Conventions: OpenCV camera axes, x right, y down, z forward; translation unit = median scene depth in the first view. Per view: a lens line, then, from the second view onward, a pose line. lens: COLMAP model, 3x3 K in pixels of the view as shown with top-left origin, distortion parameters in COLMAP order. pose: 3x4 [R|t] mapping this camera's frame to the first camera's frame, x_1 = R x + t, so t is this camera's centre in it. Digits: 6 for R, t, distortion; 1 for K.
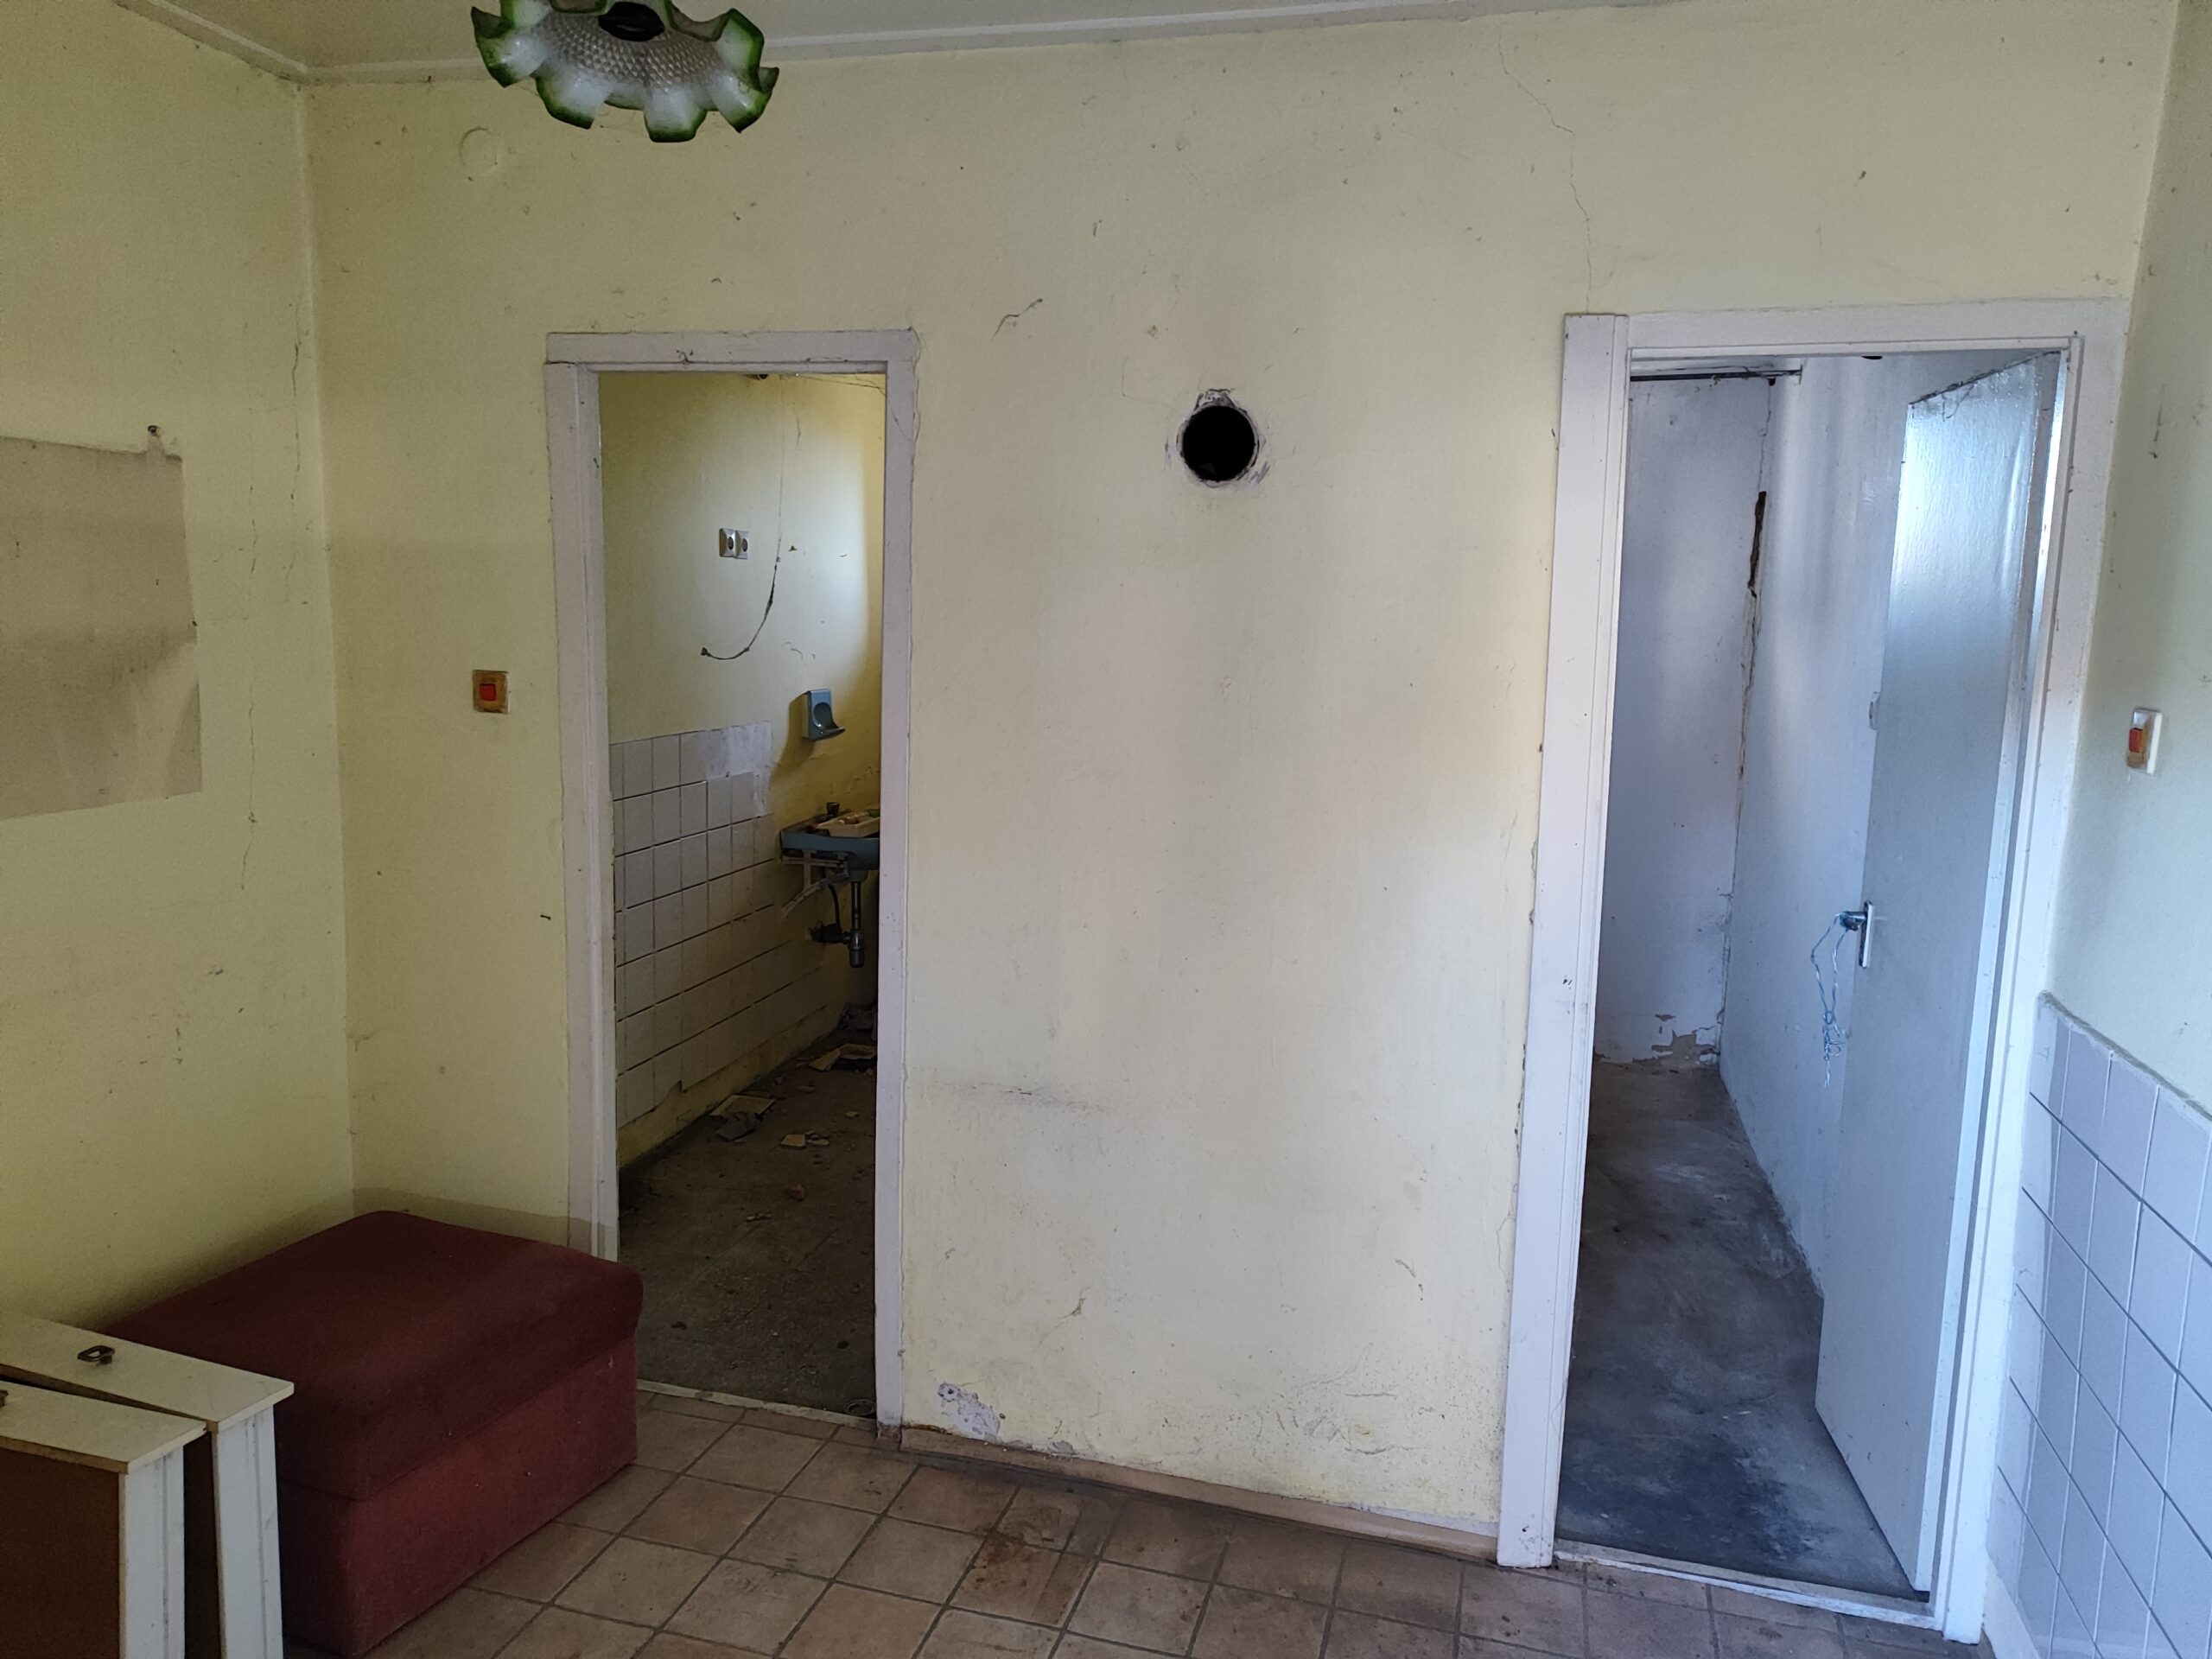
lens RADIAL K [[1552.4, 0, 1105.6], [0, 1552.4, 820.4], [0, 0, 1]] dist [0.010547, -0.001434]
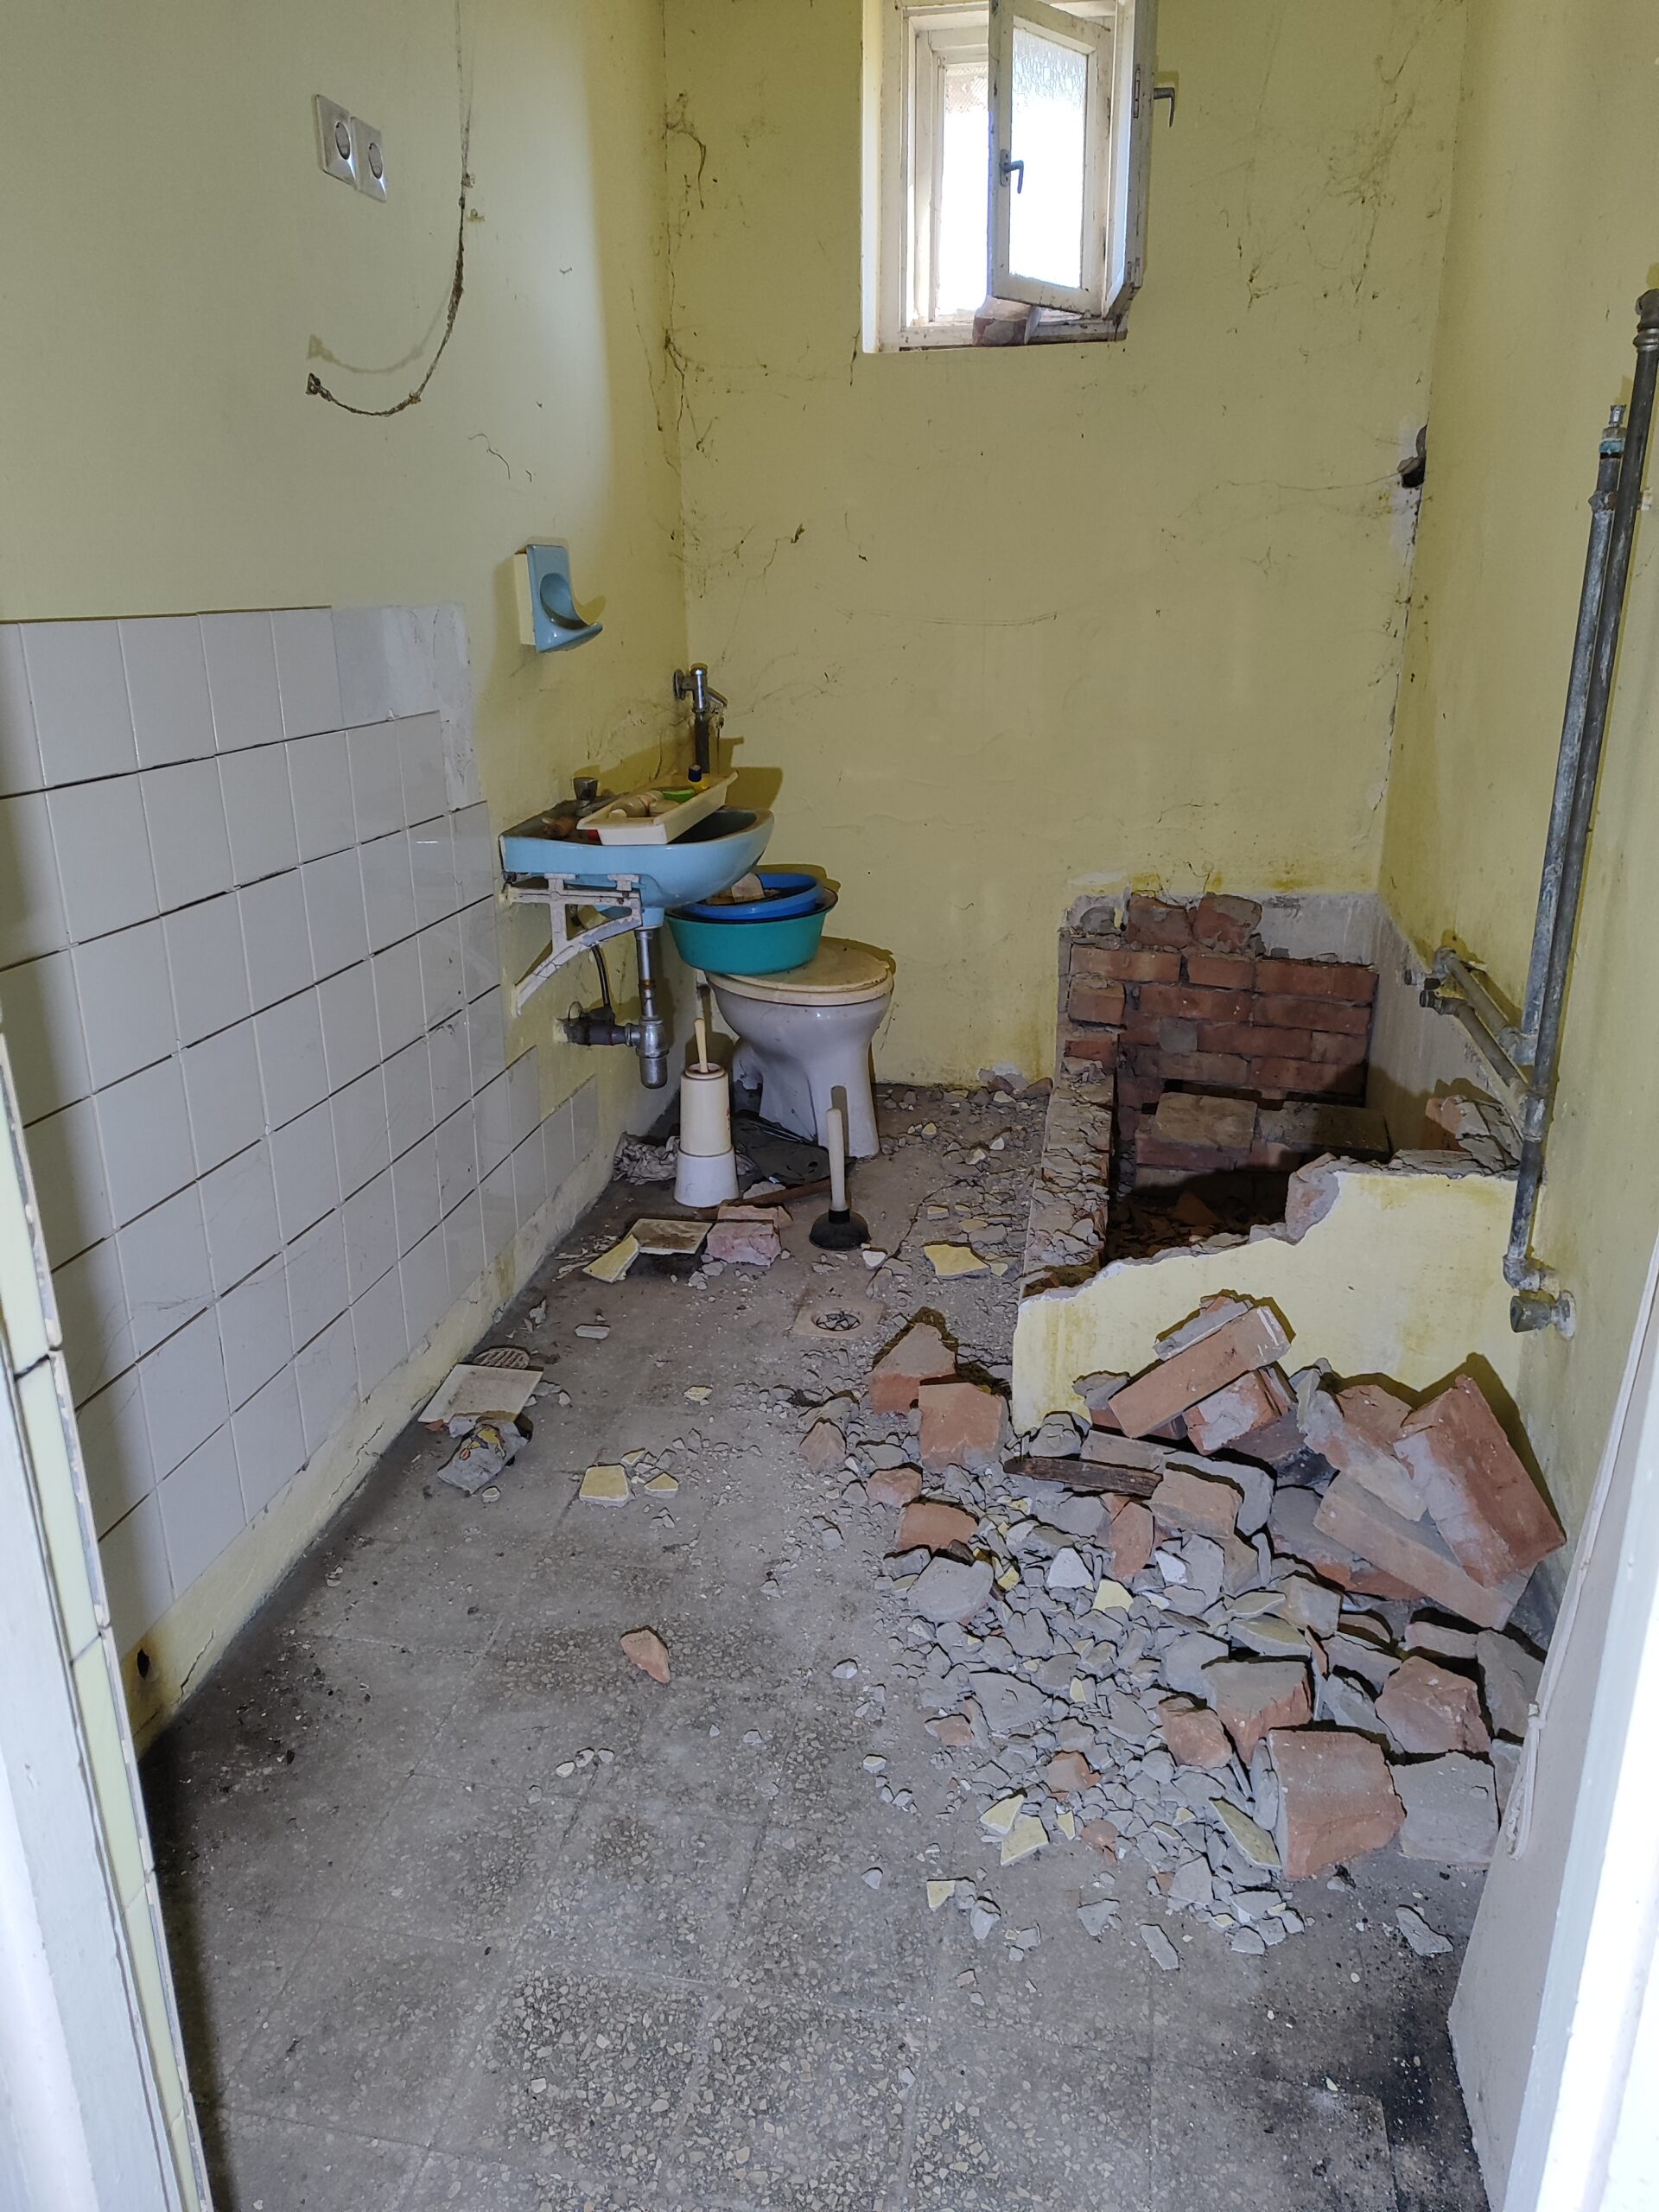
lens RADIAL K [[1552.4, 0, 836.1], [0, 1552.4, 1112.4], [0, 0, 1]] dist [0.010547, -0.001434]
pose [[0.996910, -0.051072, 0.059691, -0.134374], [0.038184, 0.979056, 0.199978, -0.002699], [-0.068654, -0.197081, 0.977980, 0.480635]]
